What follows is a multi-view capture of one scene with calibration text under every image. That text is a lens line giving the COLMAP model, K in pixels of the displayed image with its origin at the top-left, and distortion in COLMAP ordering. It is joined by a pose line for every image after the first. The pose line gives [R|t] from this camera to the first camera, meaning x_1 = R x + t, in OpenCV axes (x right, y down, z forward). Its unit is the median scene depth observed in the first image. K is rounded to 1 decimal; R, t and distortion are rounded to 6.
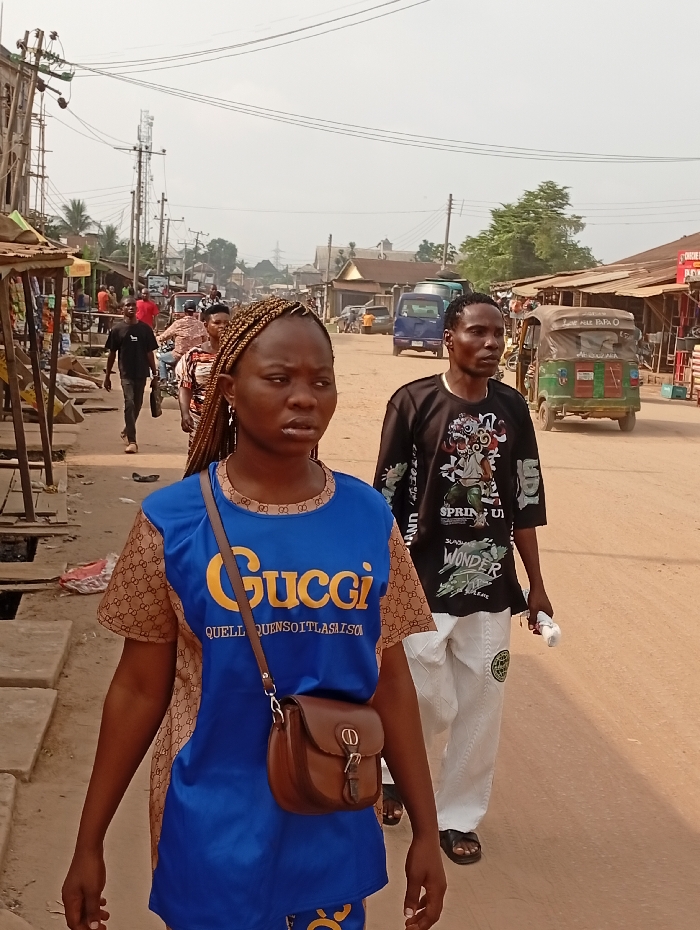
lens RADIAL K [[1470.4, 0, 350.0], [0, 1470.4, 465.0], [0, 0, 1]] dist [0.115191, 0.098386]
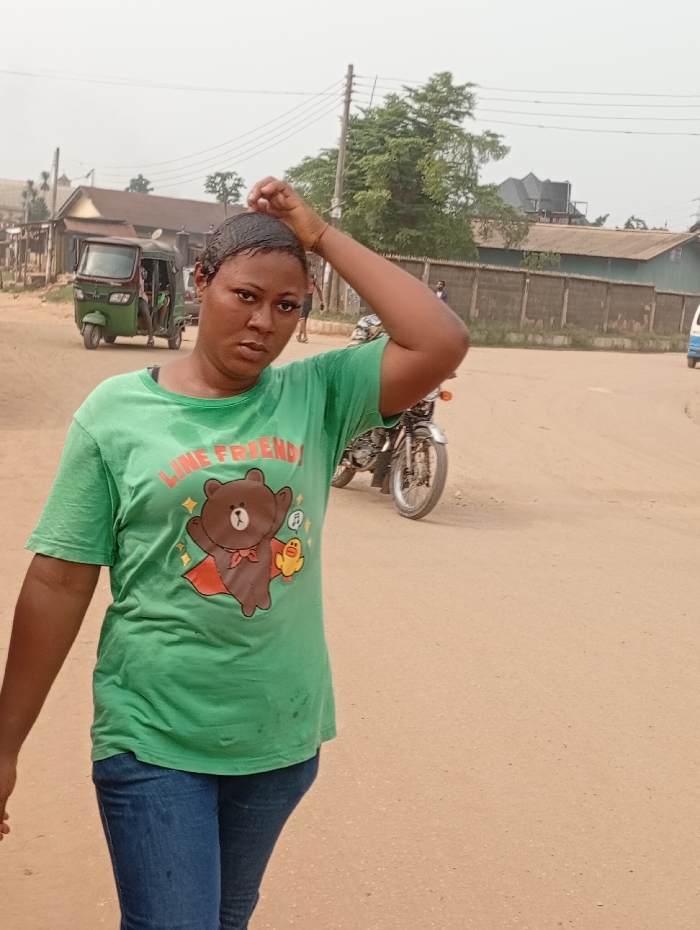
lens RADIAL K [[1435.7, 0, 346.9], [0, 1435.7, 526.0], [0, 0, 1]] dist [0.072021, 0.019782]
pose [[0.972781, -0.002220, 0.231717, -0.046079], [-0.015834, 0.996980, 0.076026, -0.044992], [-0.231186, -0.077625, 0.969808, 0.386080]]
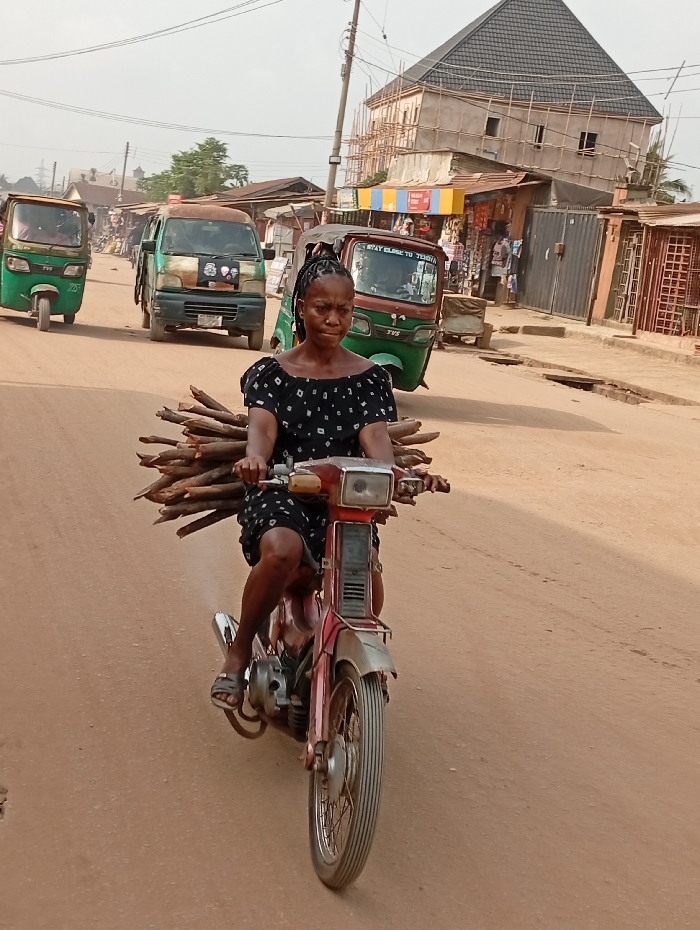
lens RADIAL K [[1470.4, 0, 350.0], [0, 1470.4, 465.0], [0, 0, 1]] dist [0.115191, 0.098386]
pose [[0.986063, 0.049656, 0.158790, 0.055865], [-0.056493, 0.997648, 0.038833, 0.043069], [-0.156488, -0.047262, 0.986548, -0.342477]]
